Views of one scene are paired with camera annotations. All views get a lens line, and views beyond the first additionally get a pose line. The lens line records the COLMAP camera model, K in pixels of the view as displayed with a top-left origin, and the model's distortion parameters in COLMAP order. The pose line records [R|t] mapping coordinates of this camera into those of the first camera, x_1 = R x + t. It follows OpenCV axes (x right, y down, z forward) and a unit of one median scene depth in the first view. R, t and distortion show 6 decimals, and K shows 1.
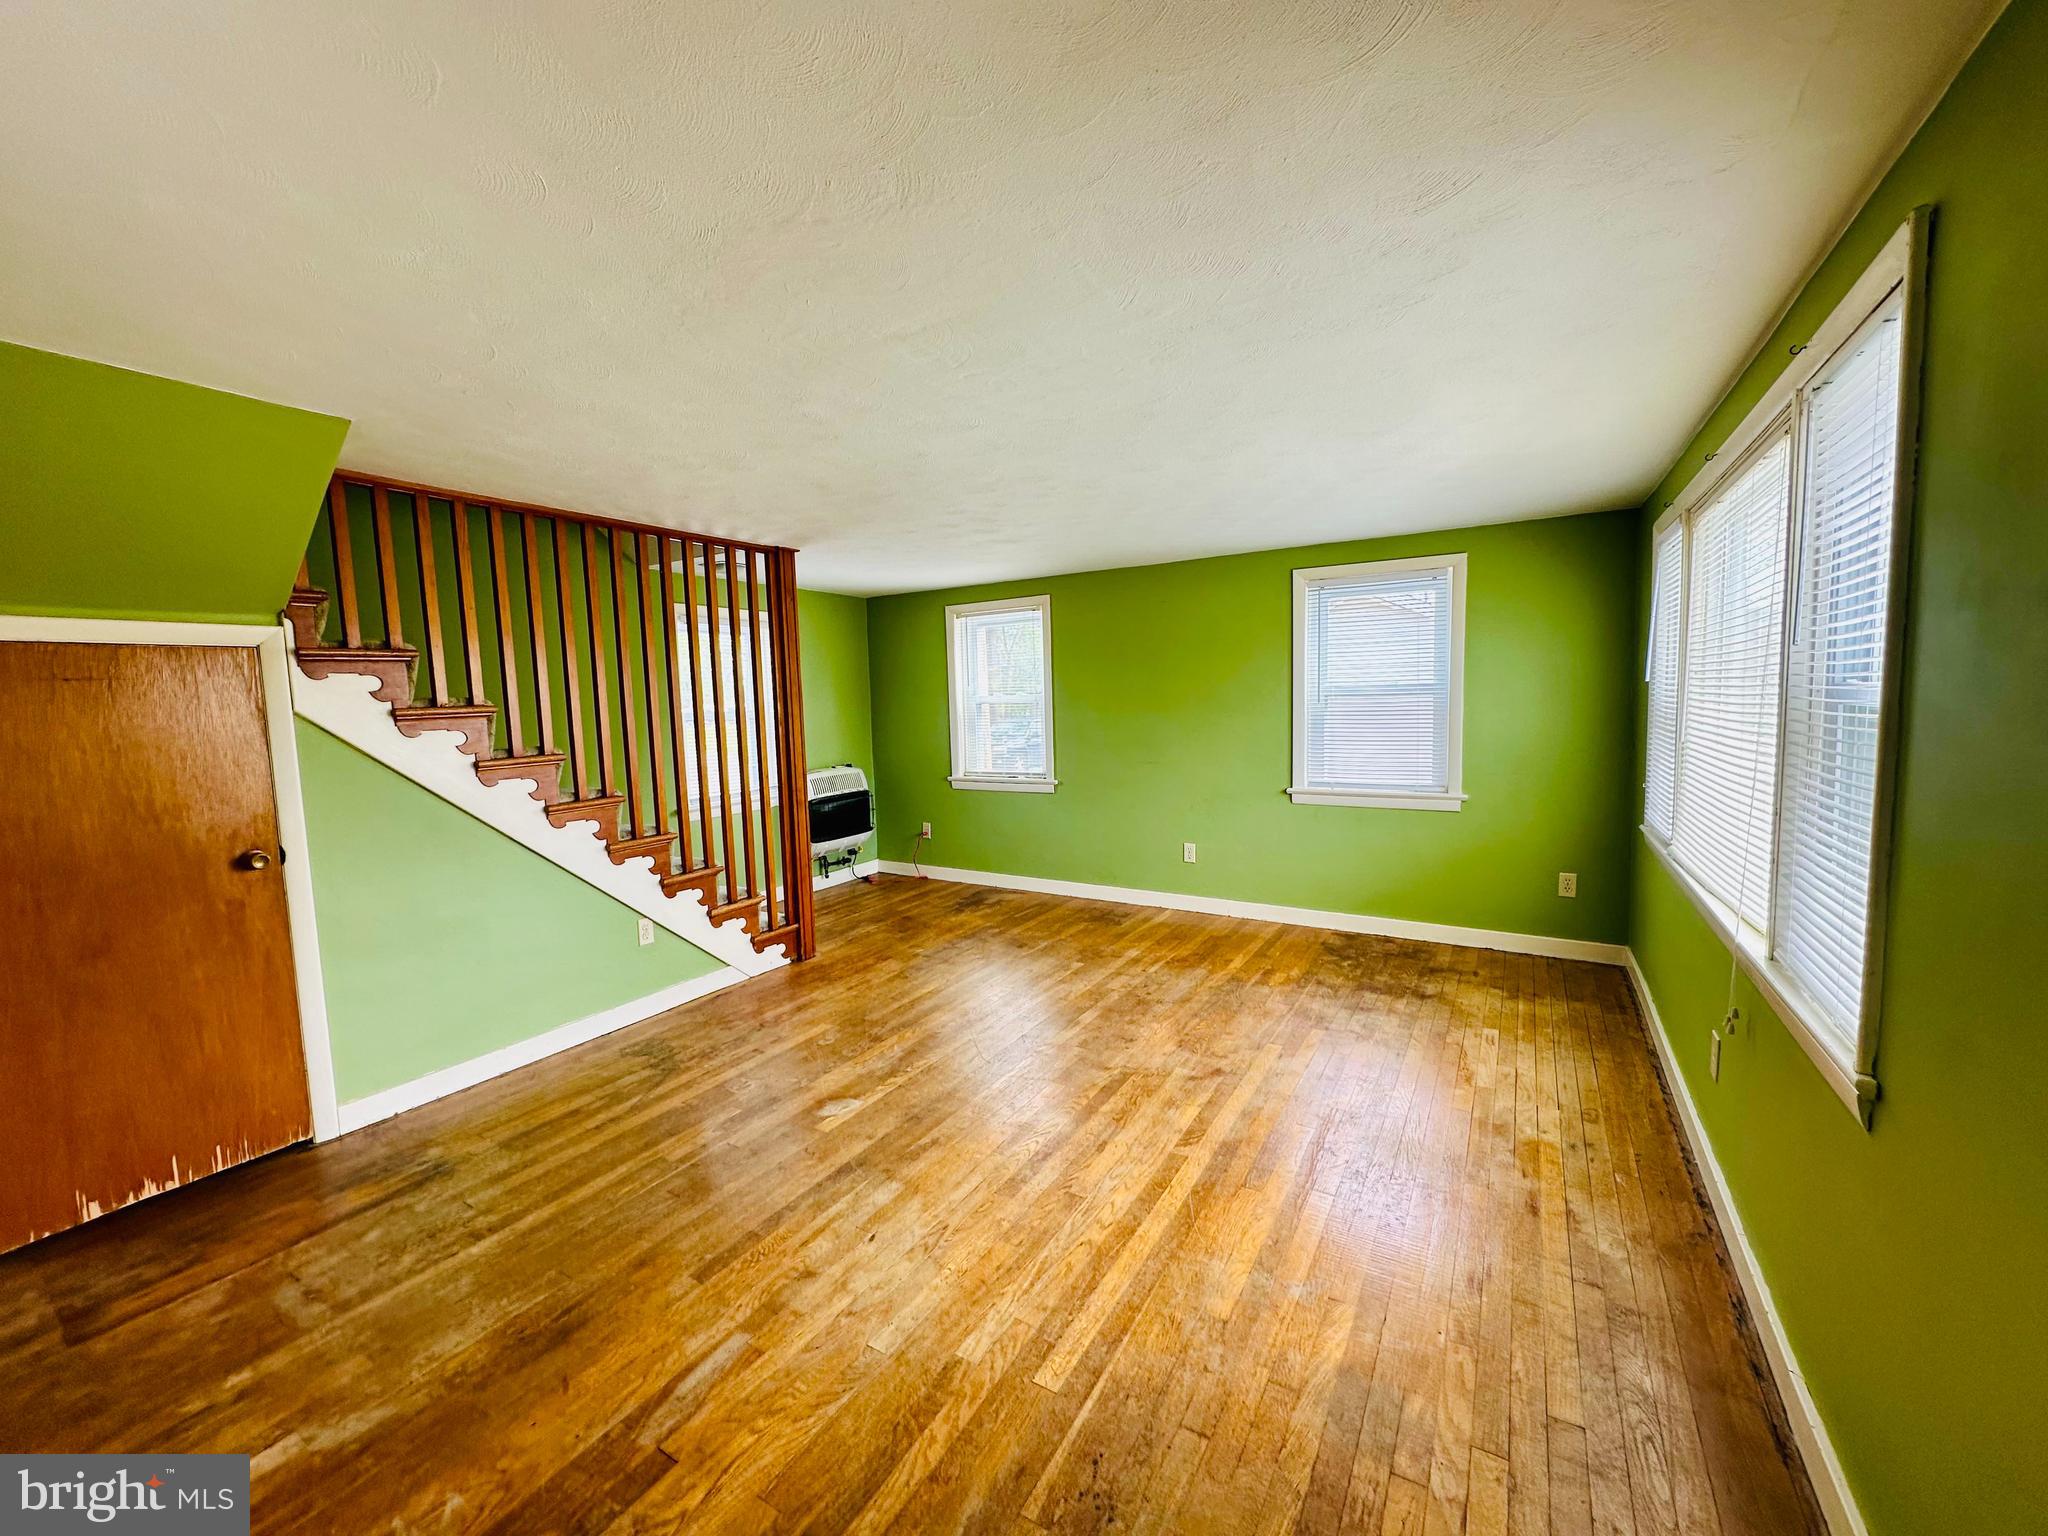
lens RADIAL K [[817.6, 0, 1030.0], [0, 817.6, 775.1], [0, 0, 1]] dist [-0.008023, -0.000067]
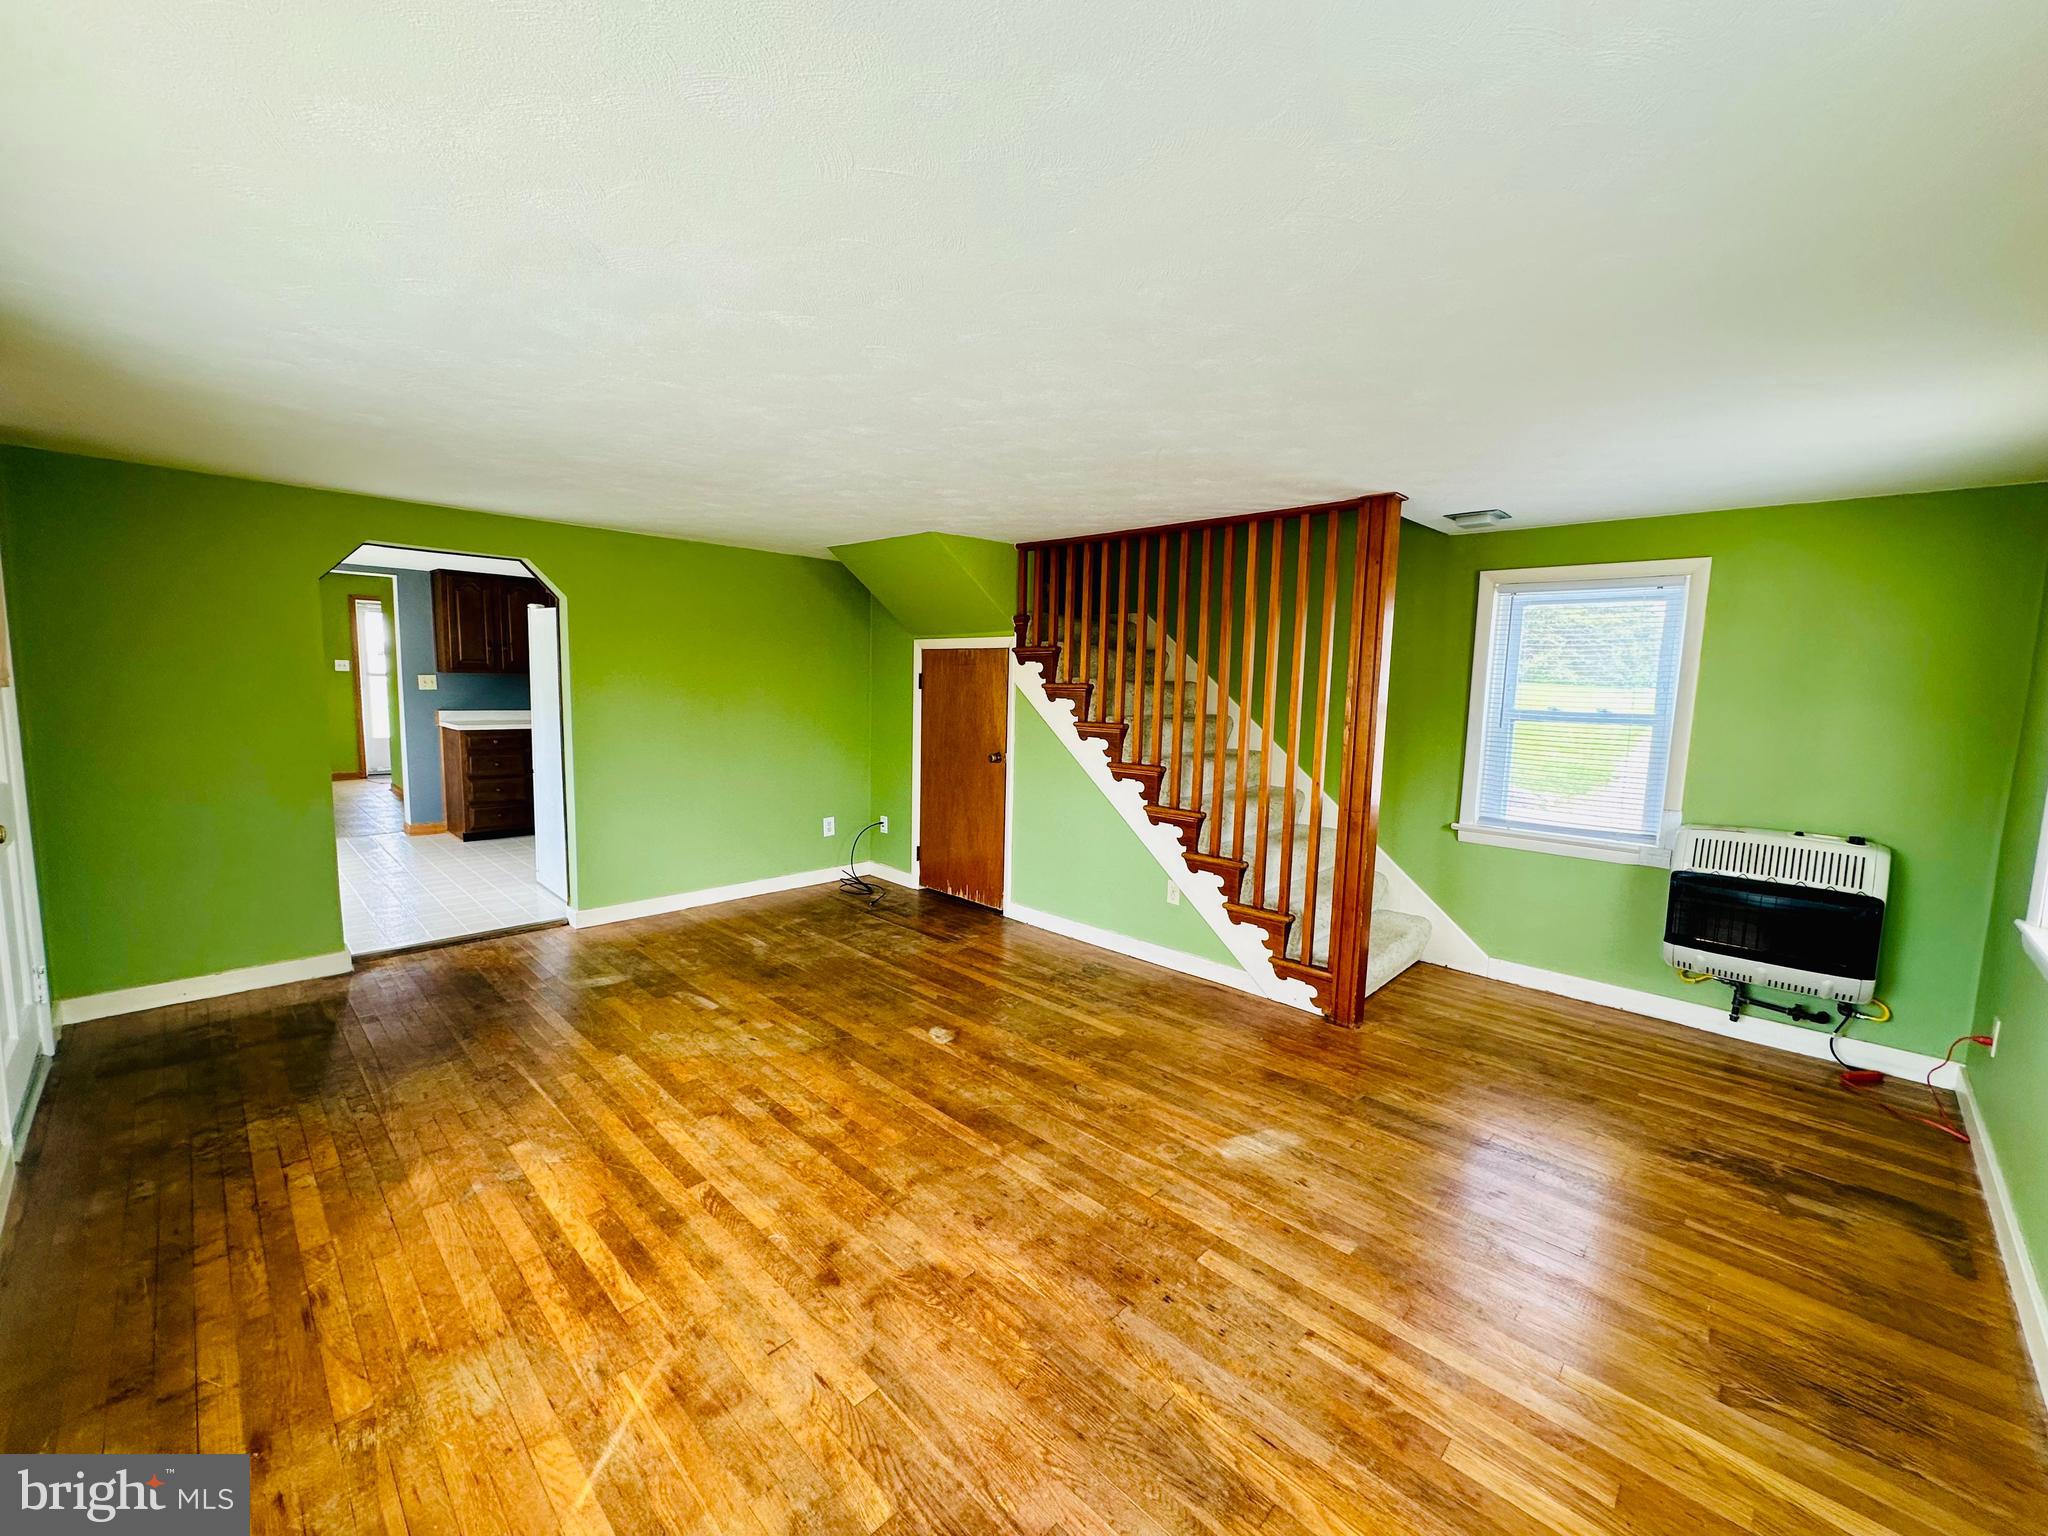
lens RADIAL K [[817.6, 0, 1029.3], [0, 817.6, 762.1], [0, 0, 1]] dist [-0.008023, -0.000067]
pose [[-0.226070, 0.120506, -0.966629, 0.835937], [-0.115675, 0.981976, 0.149472, -0.170529], [0.967218, 0.145606, -0.208056, 1.327659]]
